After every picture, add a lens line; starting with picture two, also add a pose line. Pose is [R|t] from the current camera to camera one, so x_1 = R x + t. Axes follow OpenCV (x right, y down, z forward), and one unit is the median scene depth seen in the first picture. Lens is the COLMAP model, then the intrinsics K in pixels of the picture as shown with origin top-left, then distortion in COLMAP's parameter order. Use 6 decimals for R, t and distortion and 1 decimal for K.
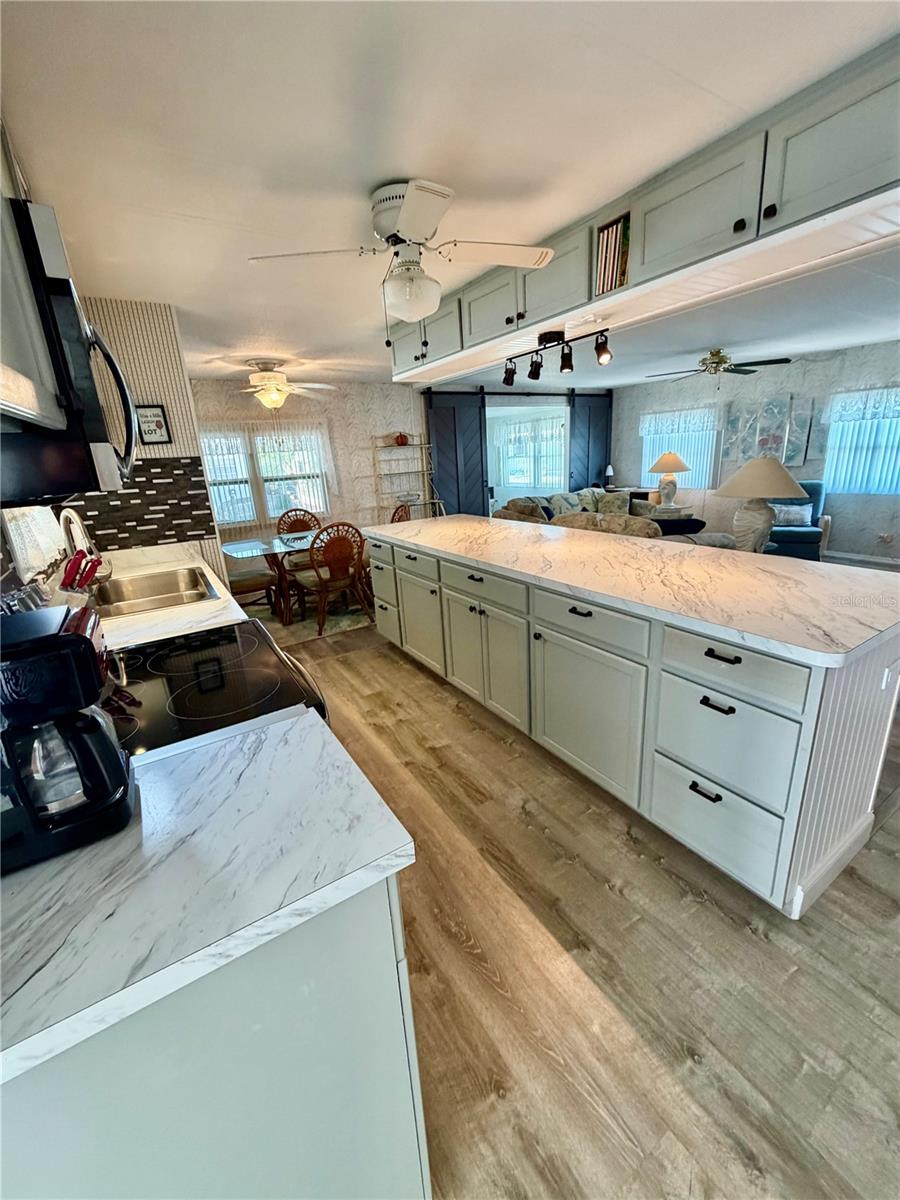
lens RADIAL K [[479.8, 0, 448.5], [0, 479.8, 598.3], [0, 0, 1]] dist [-0.000916, 0.000233]
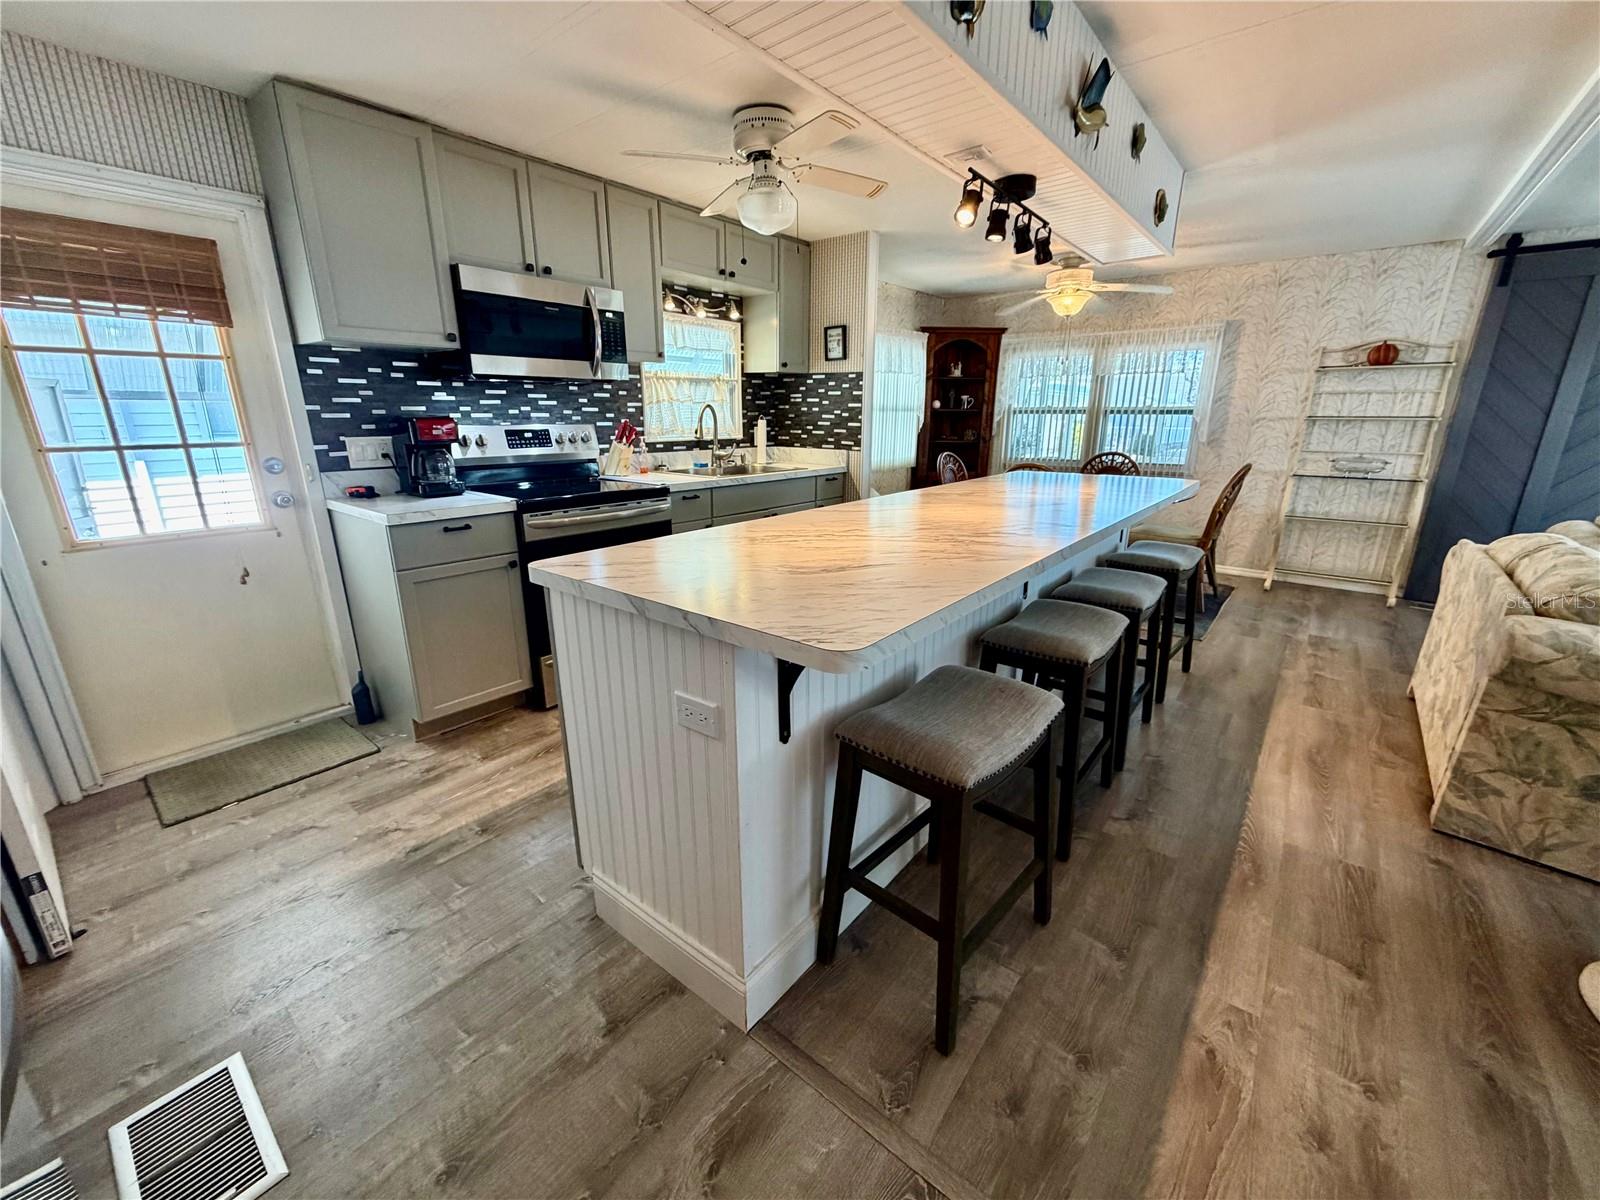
lens RADIAL K [[639.3, 0, 796.8], [0, 639.3, 603.4], [0, 0, 1]] dist [-0.001204, -0.000377]
pose [[0.320285, 0.324439, -0.890032, 1.220095], [-0.291968, 0.927597, 0.233065, -0.148187], [0.901206, 0.185213, 0.391821, 0.566160]]
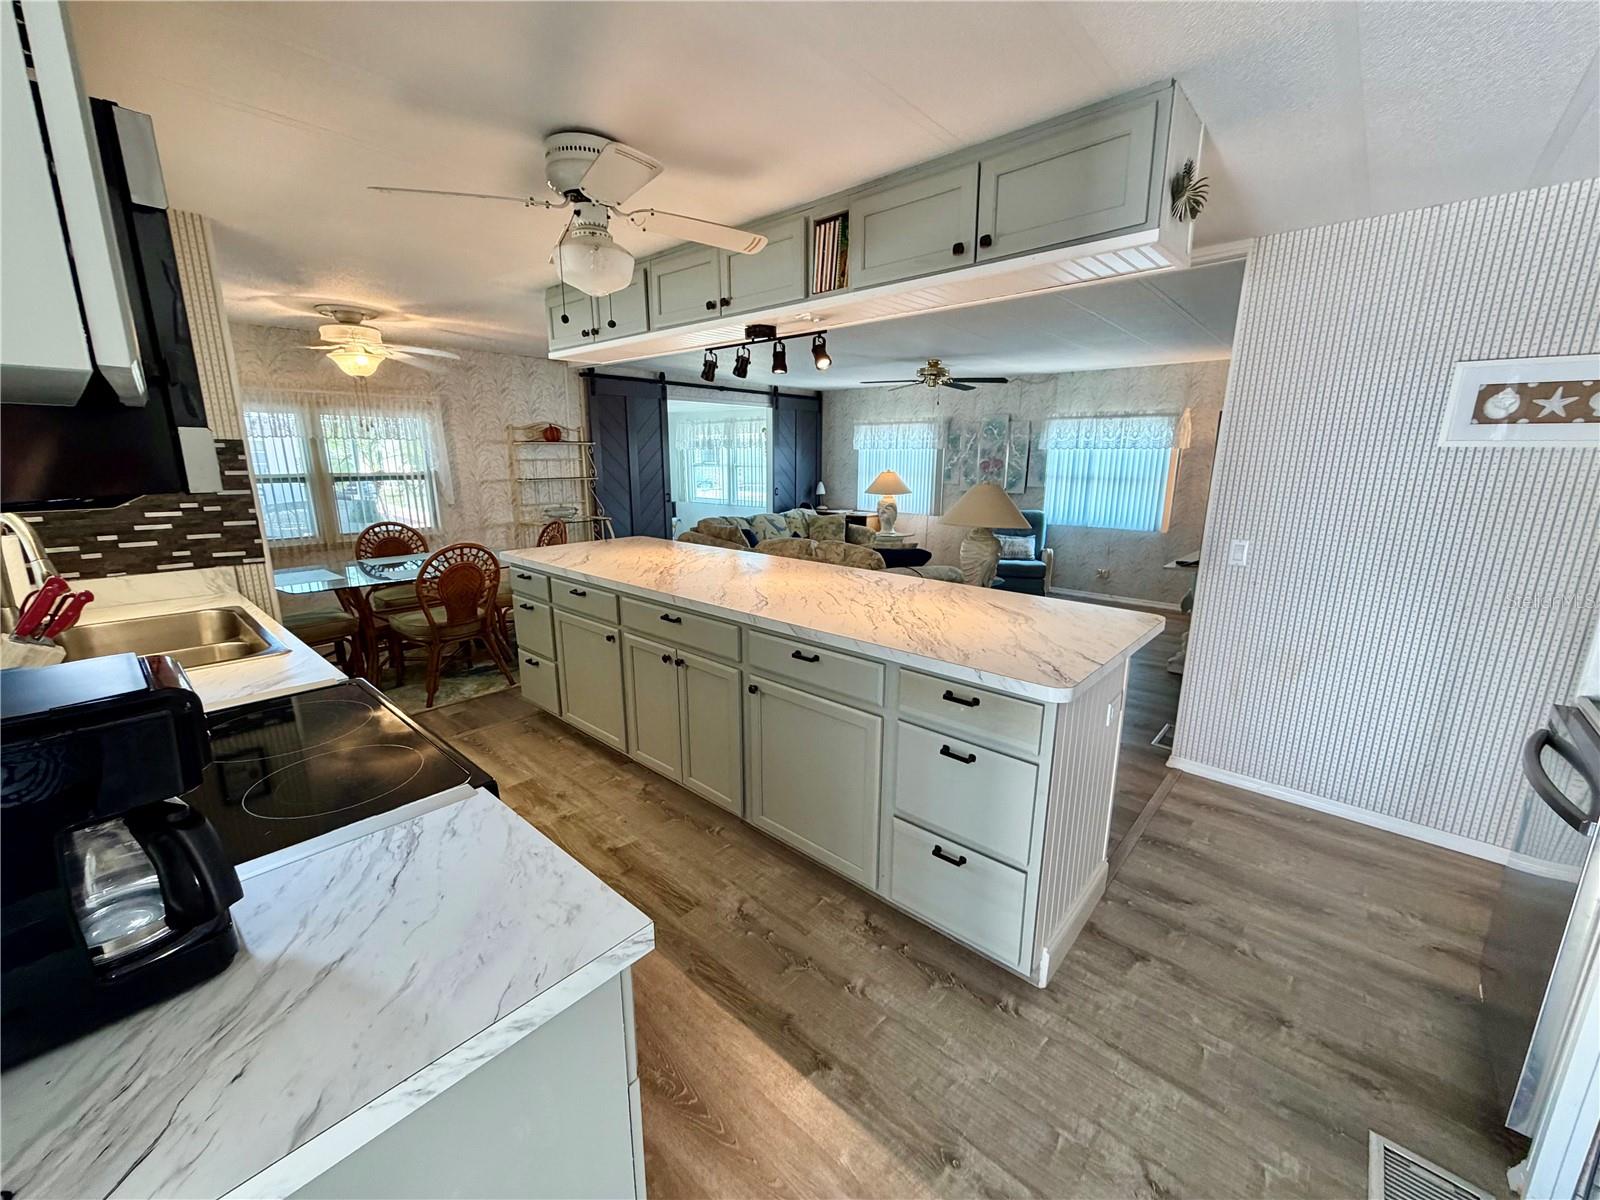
lens RADIAL K [[639.3, 0, 796.8], [0, 639.3, 603.4], [0, 0, 1]] dist [-0.001204, -0.000377]
pose [[0.959070, -0.003132, 0.283151, -0.048058], [0.023464, 0.997379, -0.068444, 0.010492], [-0.282195, 0.072287, 0.956630, -0.059046]]
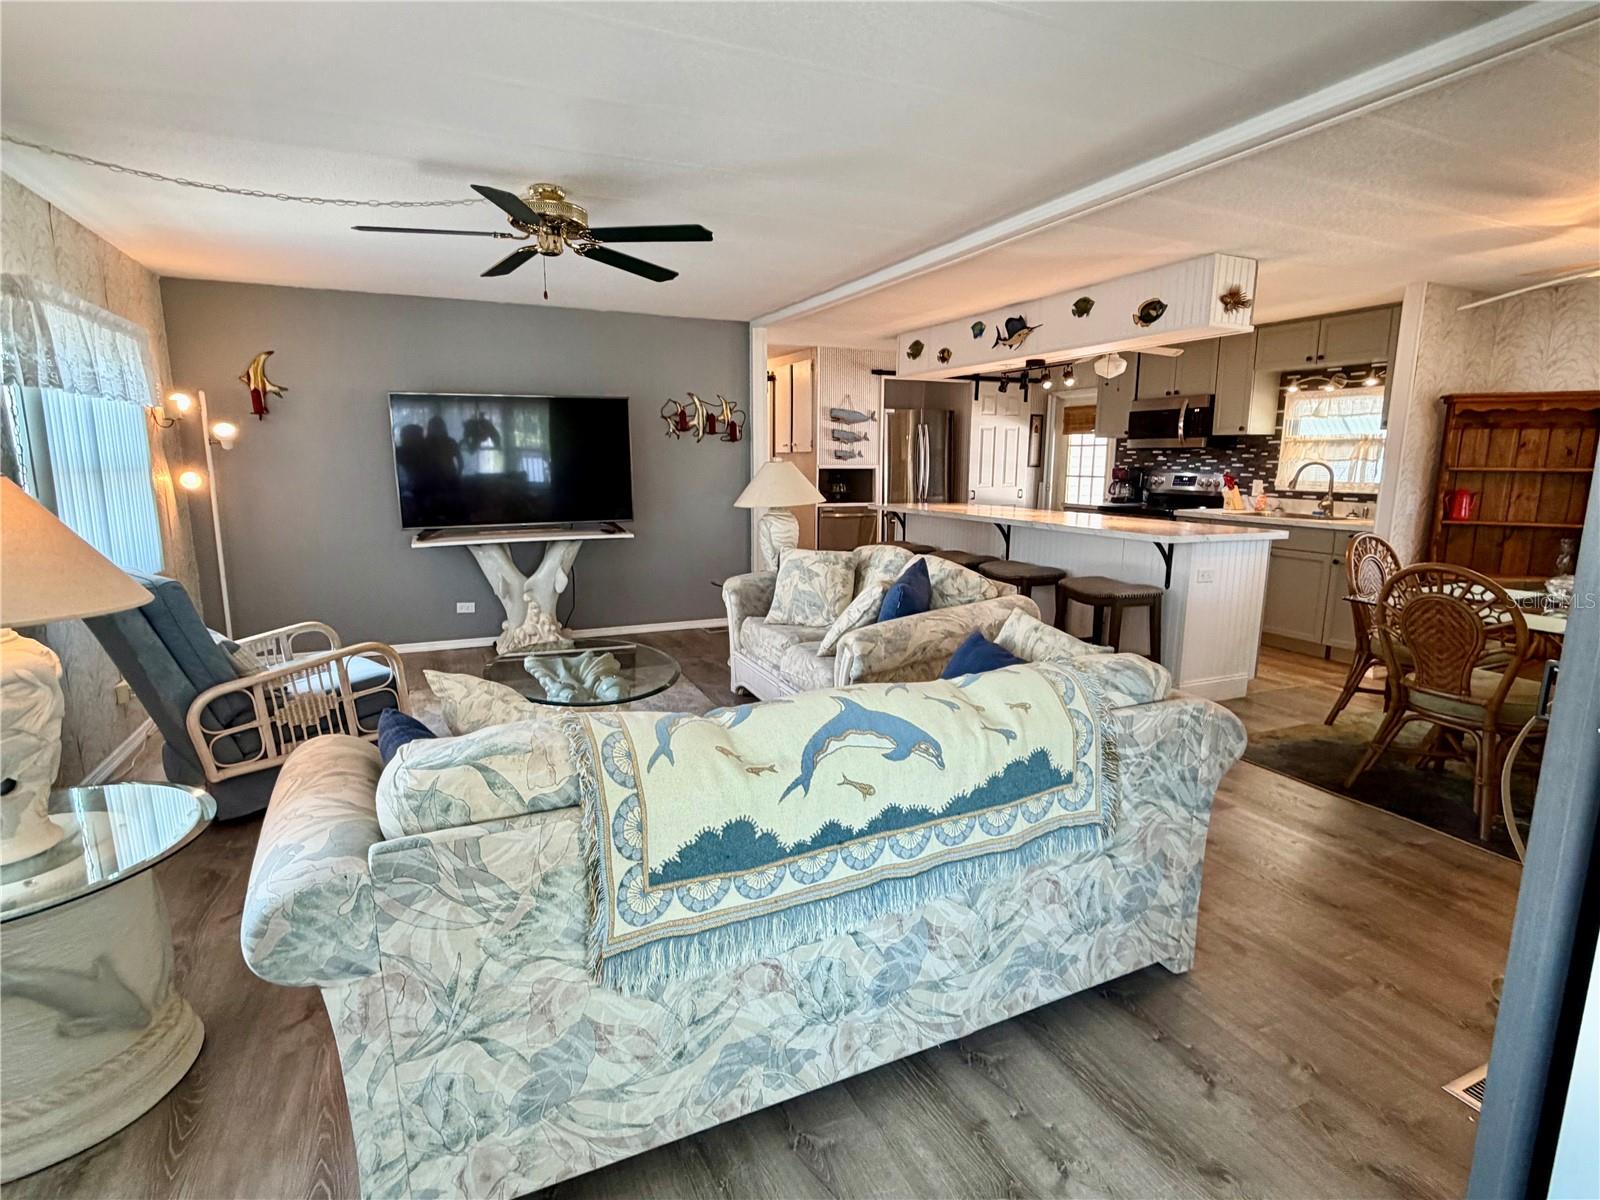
lens RADIAL K [[802.6, 0, 797.2], [0, 802.6, 599.2], [0, 0, 1]] dist [-0.003534, 0.001285]
pose [[-0.989870, 0.027552, 0.139279, 0.638062], [0.086758, 0.893911, 0.439769, -1.125947], [-0.112386, 0.447397, -0.887246, 3.840252]]
